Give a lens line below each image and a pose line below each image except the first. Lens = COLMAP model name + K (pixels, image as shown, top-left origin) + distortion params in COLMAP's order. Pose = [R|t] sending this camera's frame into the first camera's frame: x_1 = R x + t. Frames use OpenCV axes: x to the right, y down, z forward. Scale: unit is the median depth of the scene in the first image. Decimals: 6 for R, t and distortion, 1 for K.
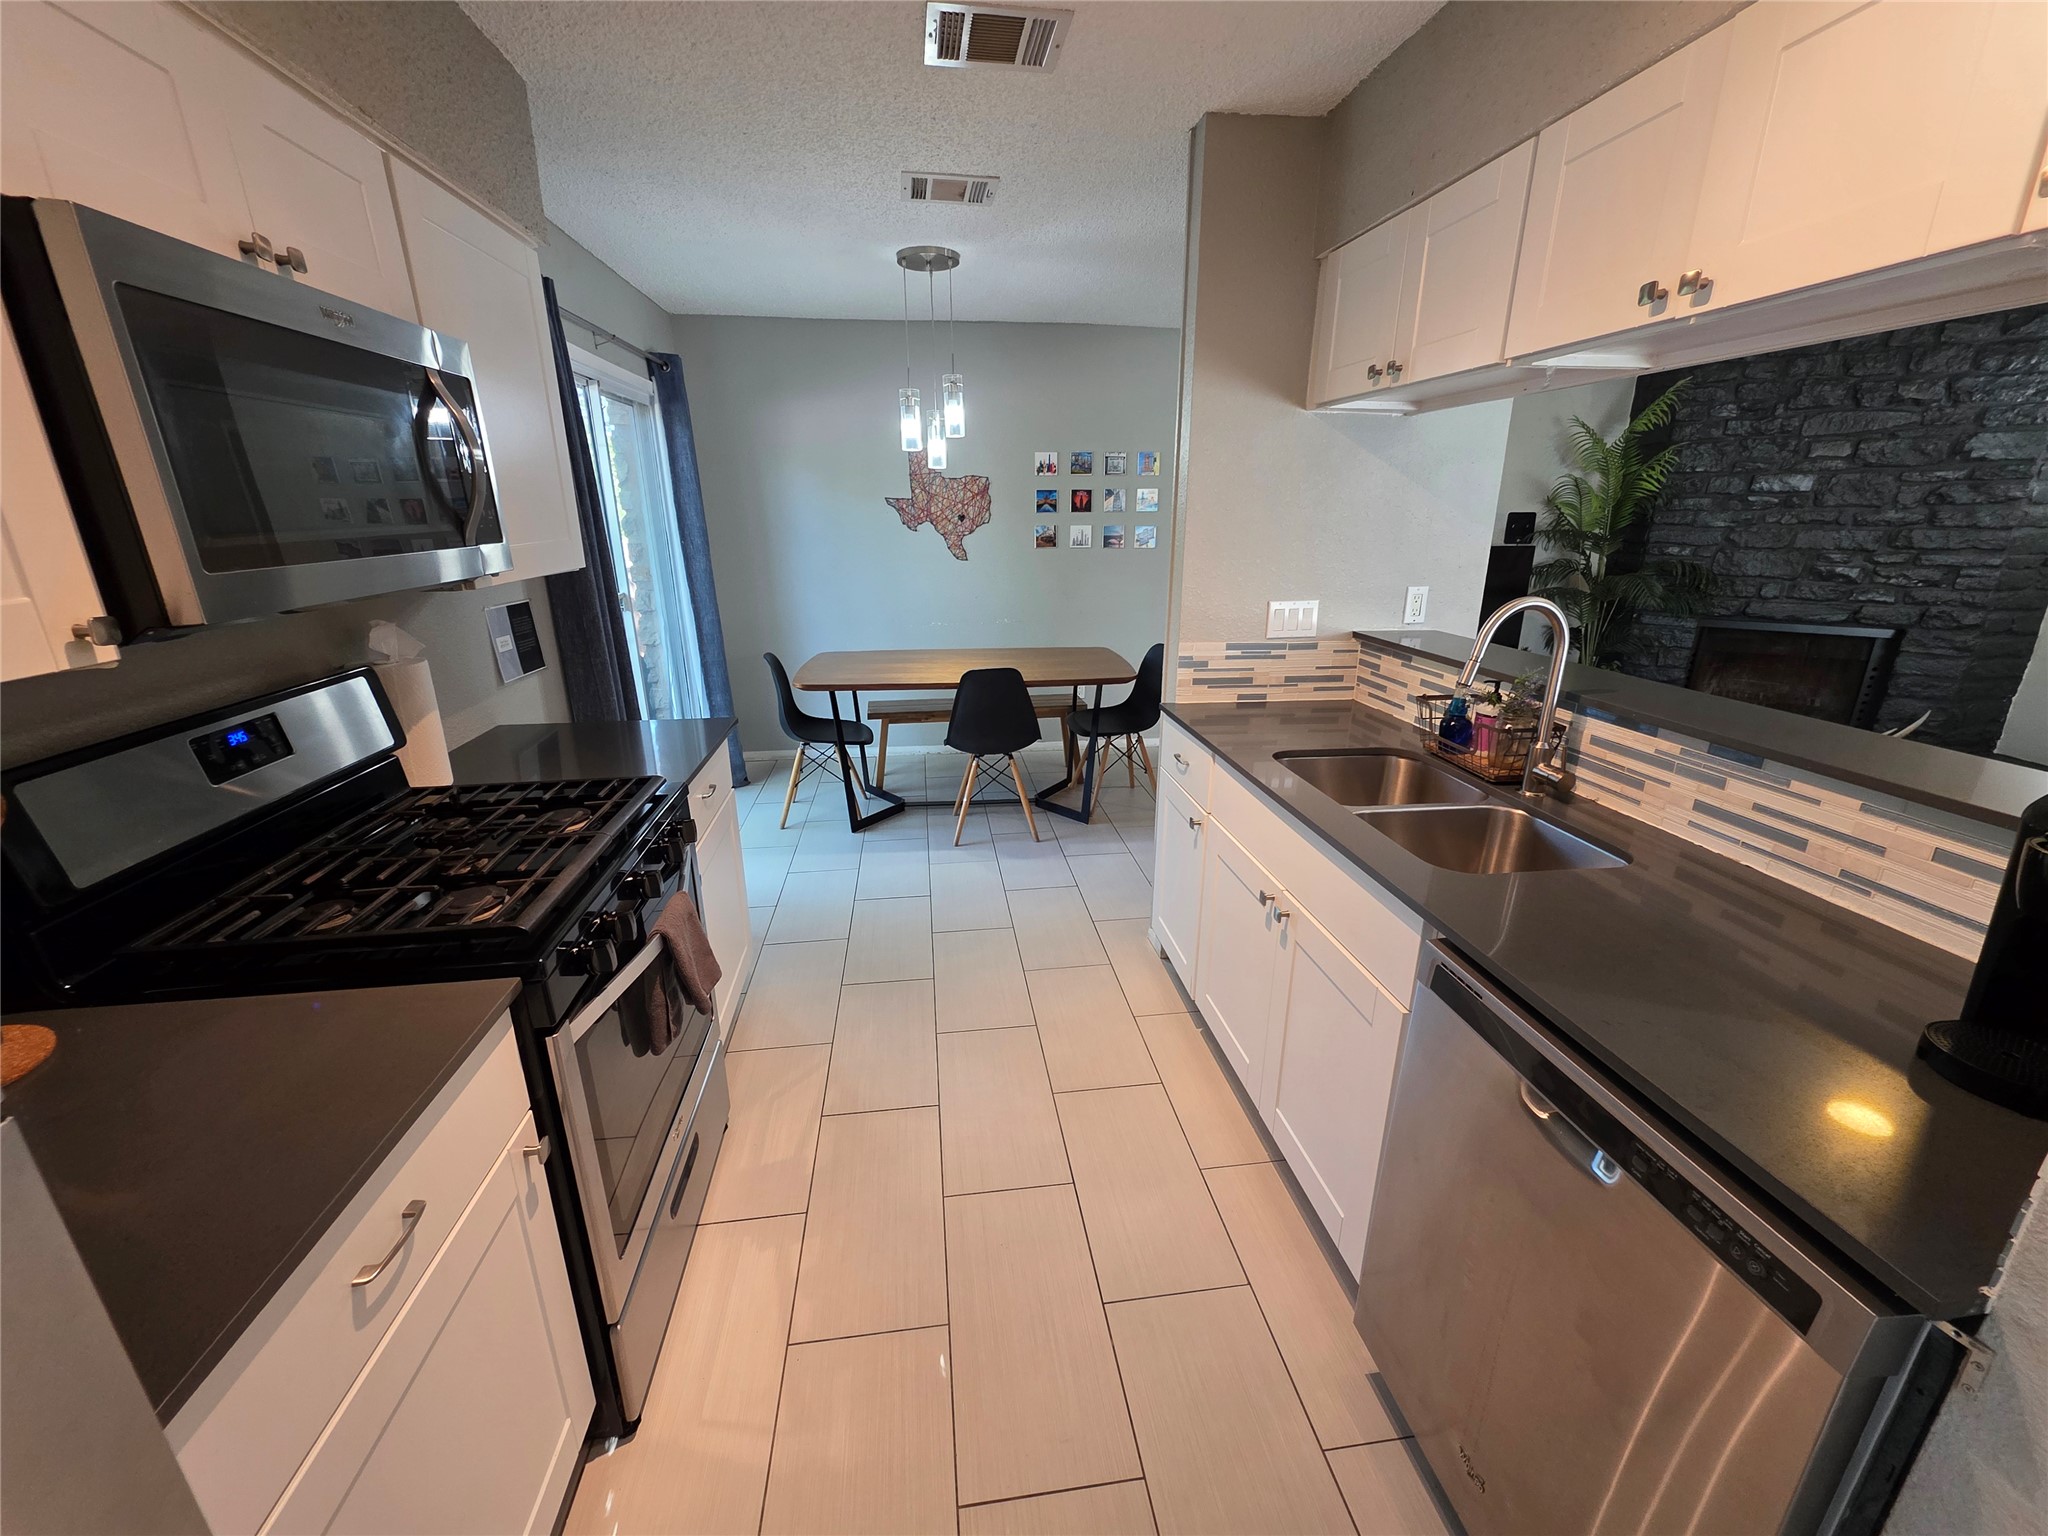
lens RADIAL K [[812.3, 0, 1024.0], [0, 812.3, 768.0], [0, 0, 1]] dist [0.007847, -0.000237]
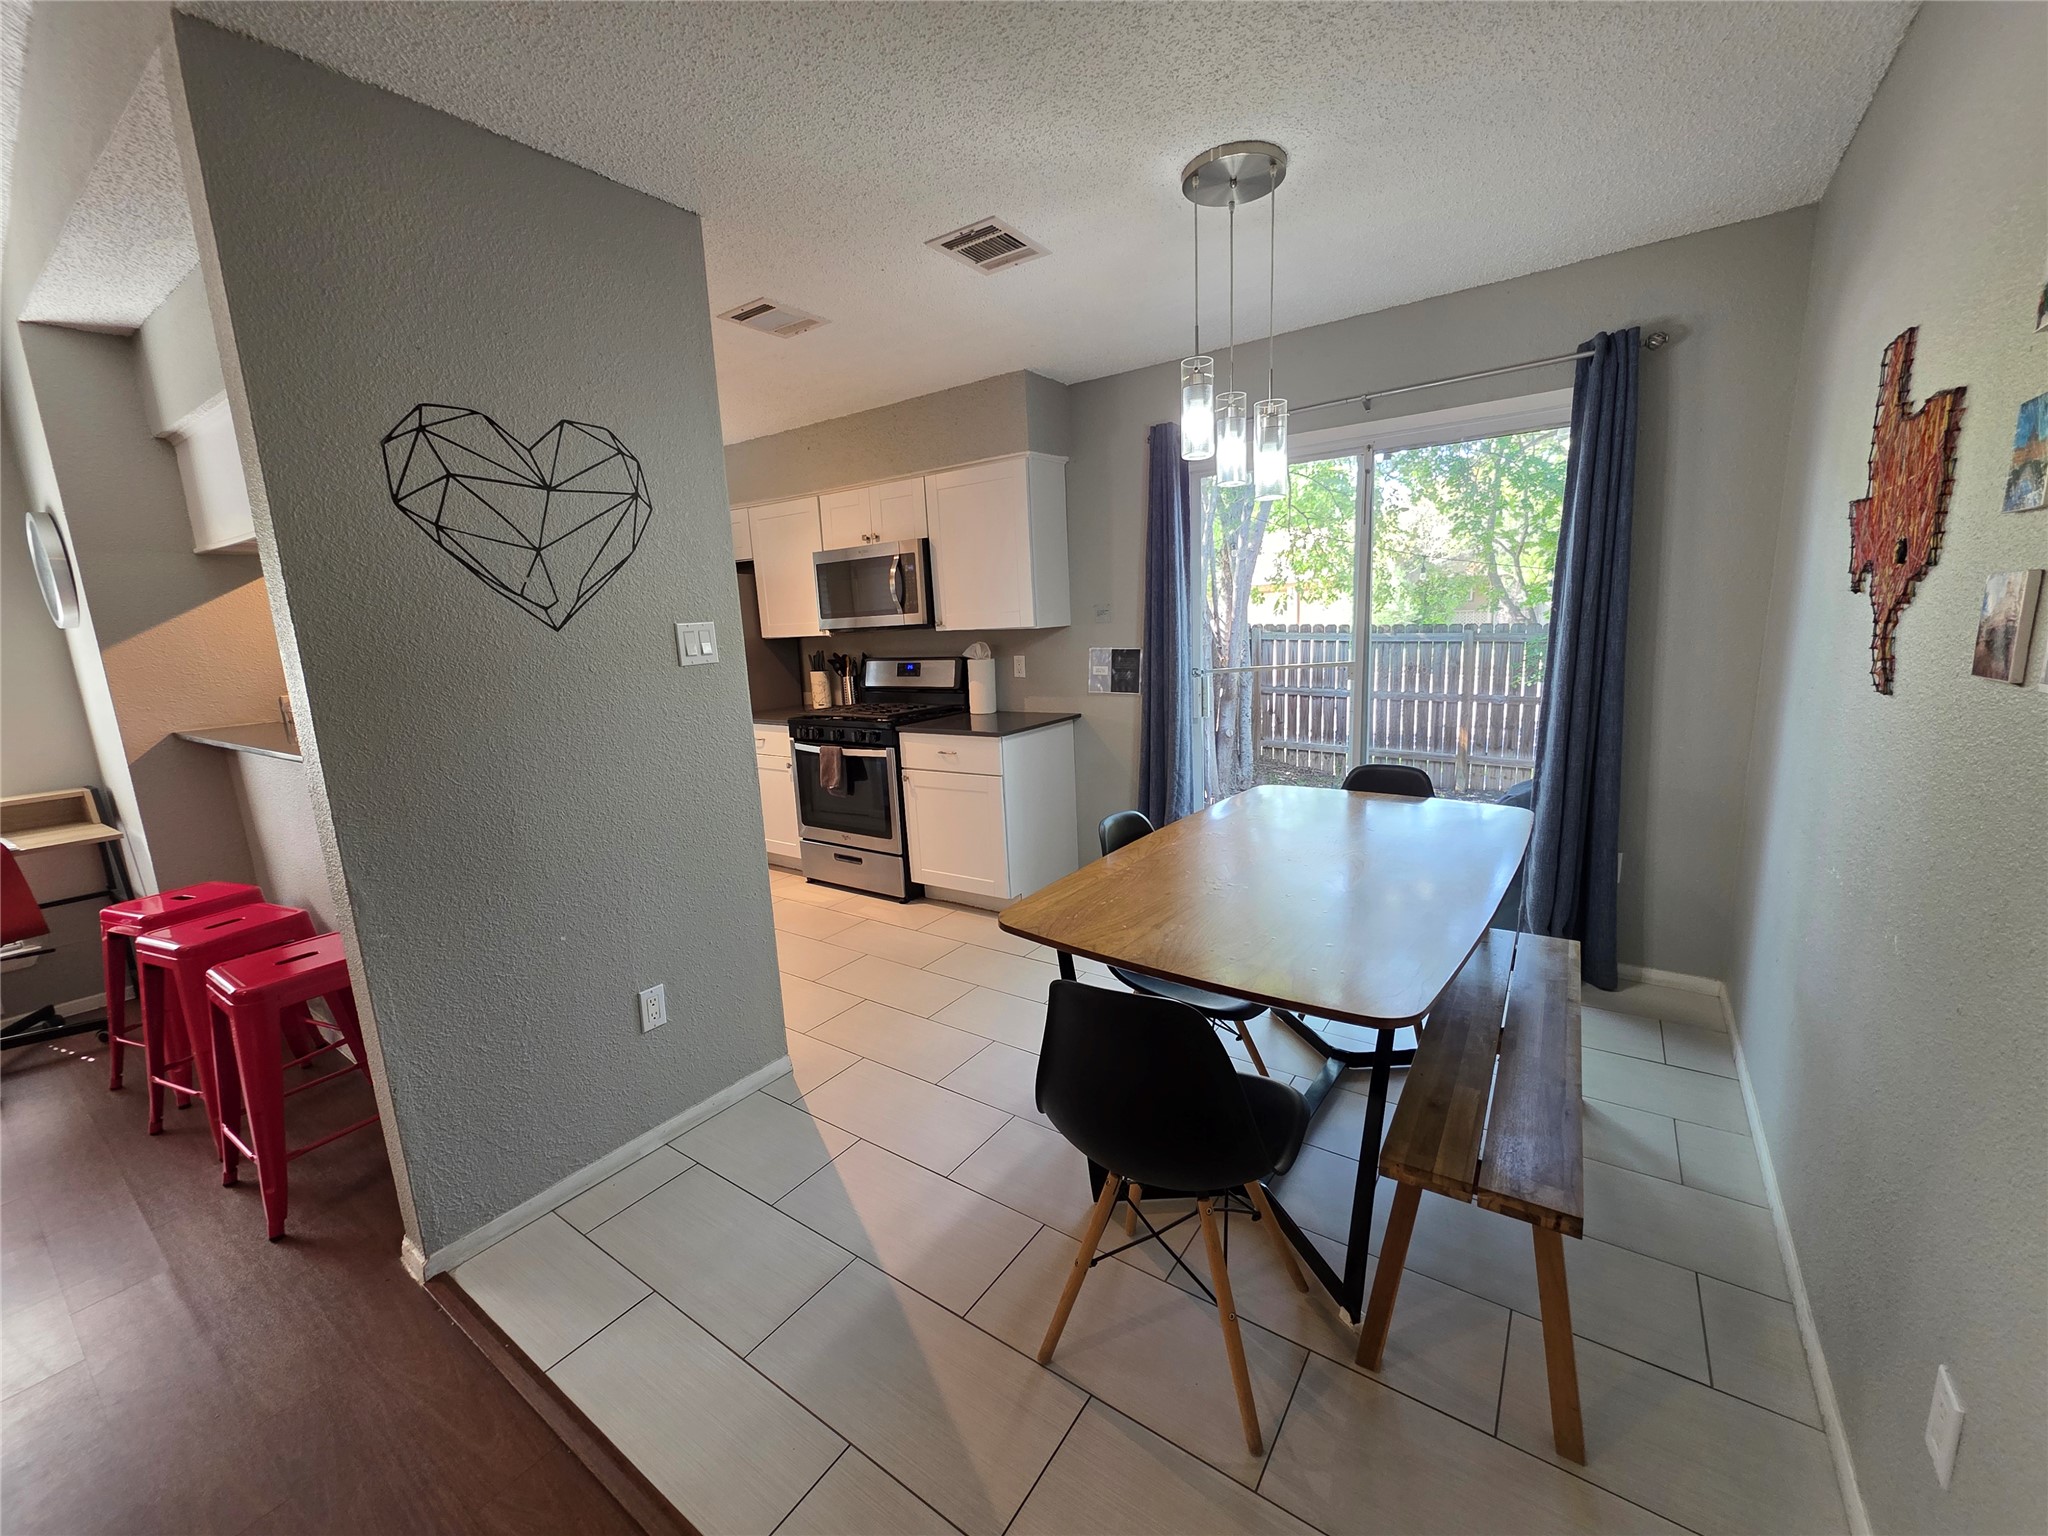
lens RADIAL K [[812.3, 0, 1024.0], [0, 812.3, 768.0], [0, 0, 1]] dist [0.007847, -0.000237]
pose [[-0.676012, 0.168191, -0.717439, 0.385167], [-0.180017, 0.906412, 0.382114, -0.323823], [0.714564, 0.387465, -0.582469, 1.081078]]
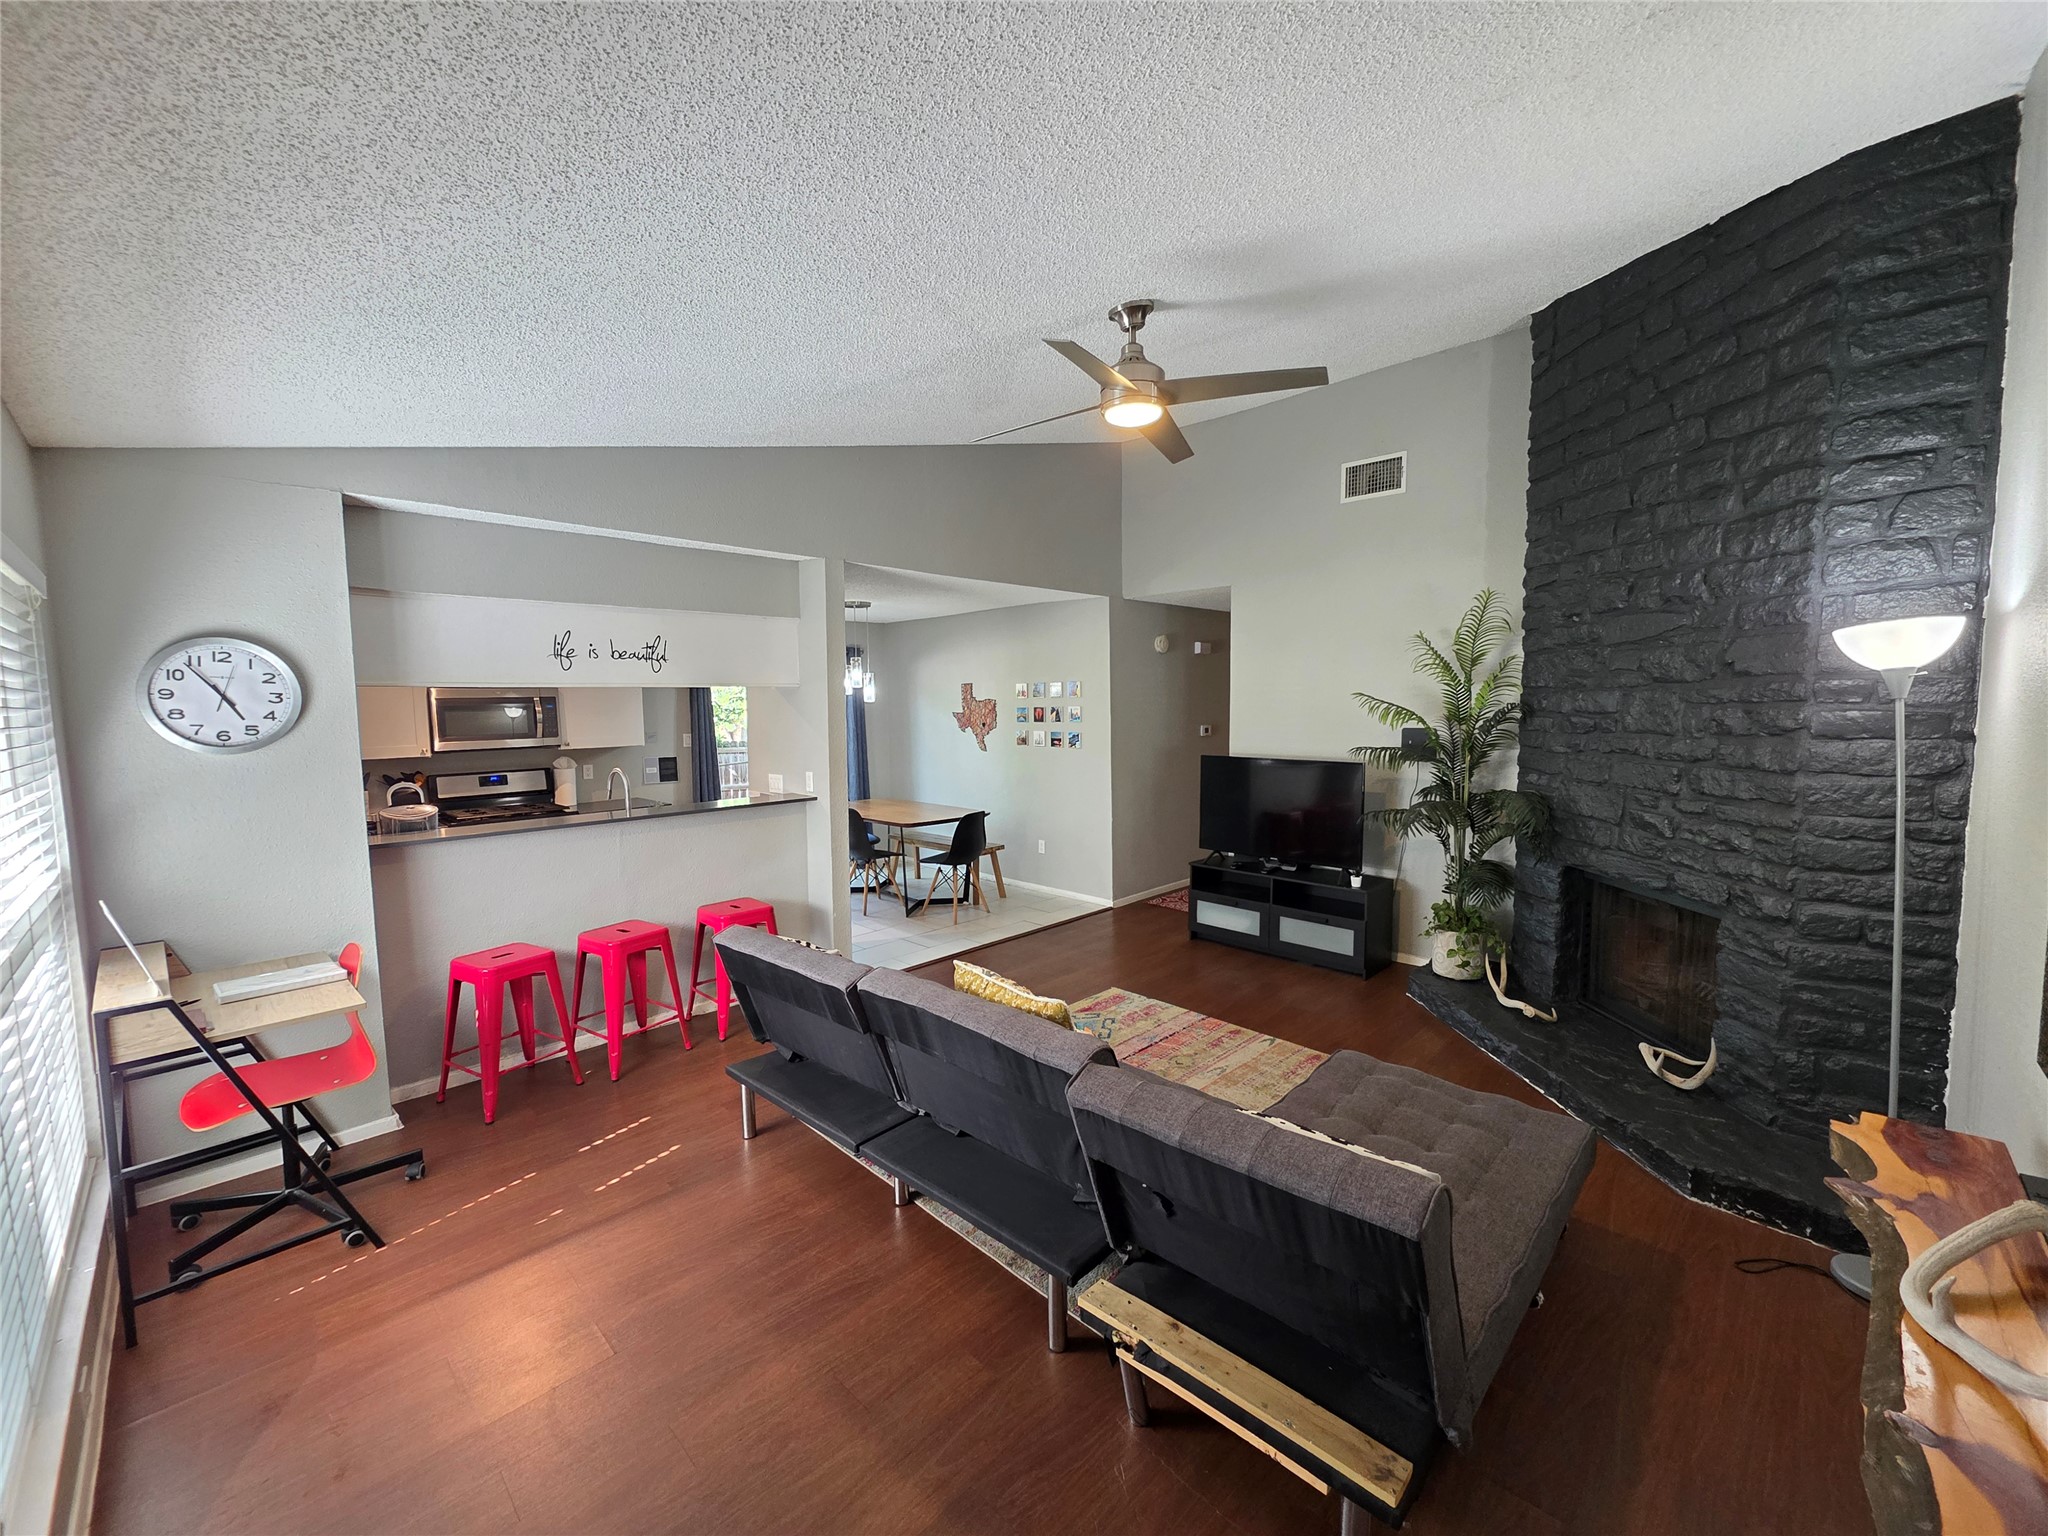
lens RADIAL K [[812.3, 0, 1024.0], [0, 812.3, 768.0], [0, 0, 1]] dist [0.007847, -0.000237]
pose [[0.612571, 0.058861, -0.788221, 1.333446], [-0.229590, 0.967478, -0.106180, -0.087784], [0.756337, 0.246010, 0.606163, 0.147547]]
